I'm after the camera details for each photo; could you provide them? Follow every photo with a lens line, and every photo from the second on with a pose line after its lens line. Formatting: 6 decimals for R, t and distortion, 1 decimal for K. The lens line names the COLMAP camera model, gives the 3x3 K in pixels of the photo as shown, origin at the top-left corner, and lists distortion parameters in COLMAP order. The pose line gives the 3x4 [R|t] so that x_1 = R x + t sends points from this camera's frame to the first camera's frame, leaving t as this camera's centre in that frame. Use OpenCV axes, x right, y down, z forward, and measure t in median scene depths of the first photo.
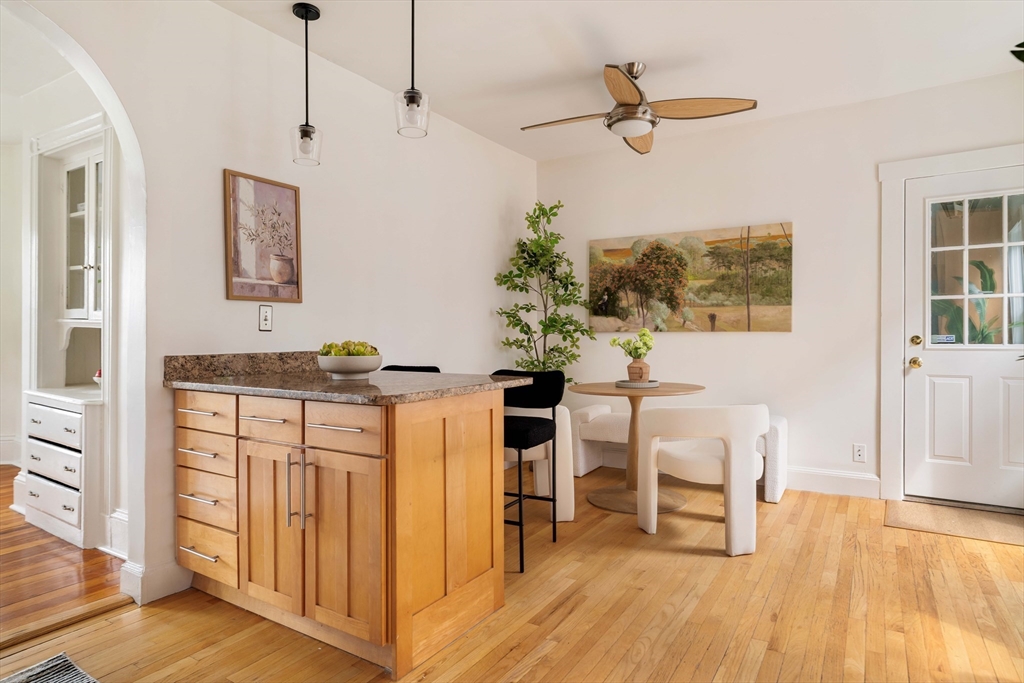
lens RADIAL K [[582.7, 0, 512.0], [0, 582.7, 341.5], [0, 0, 1]] dist [-0.000458, -0.000281]
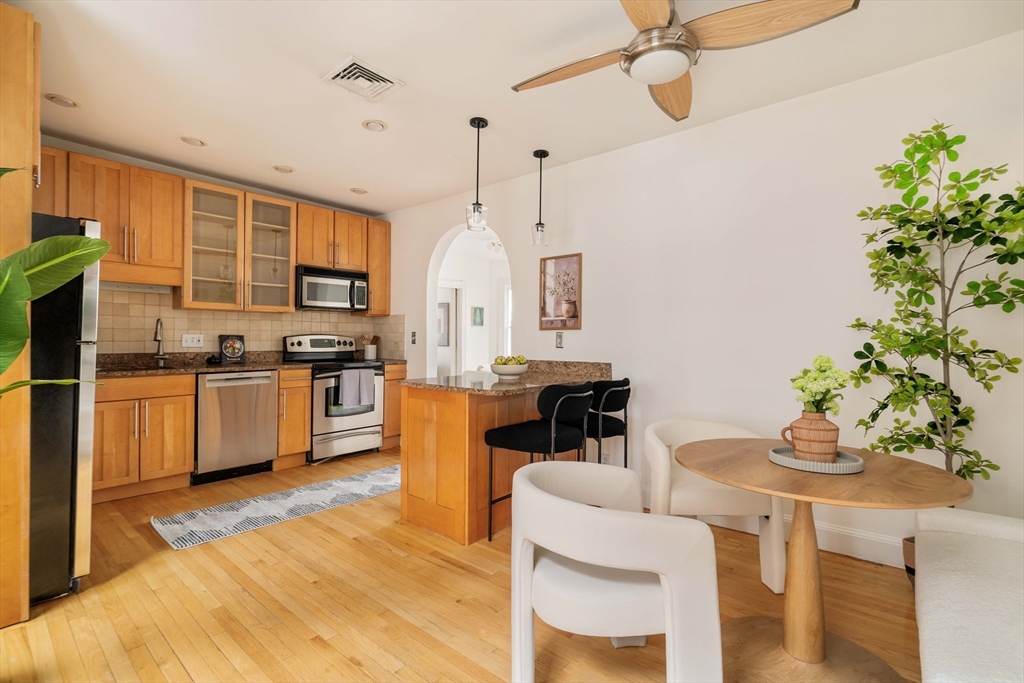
lens RADIAL K [[465.9, 0, 512.0], [0, 465.9, 341.5], [0, 0, 1]] dist [0.000100, -0.000064]
pose [[-0.144872, 0.015096, -0.989335, 0.907859], [-0.008051, 0.999833, 0.016435, -0.056512], [0.989418, 0.010346, -0.144726, 1.058242]]
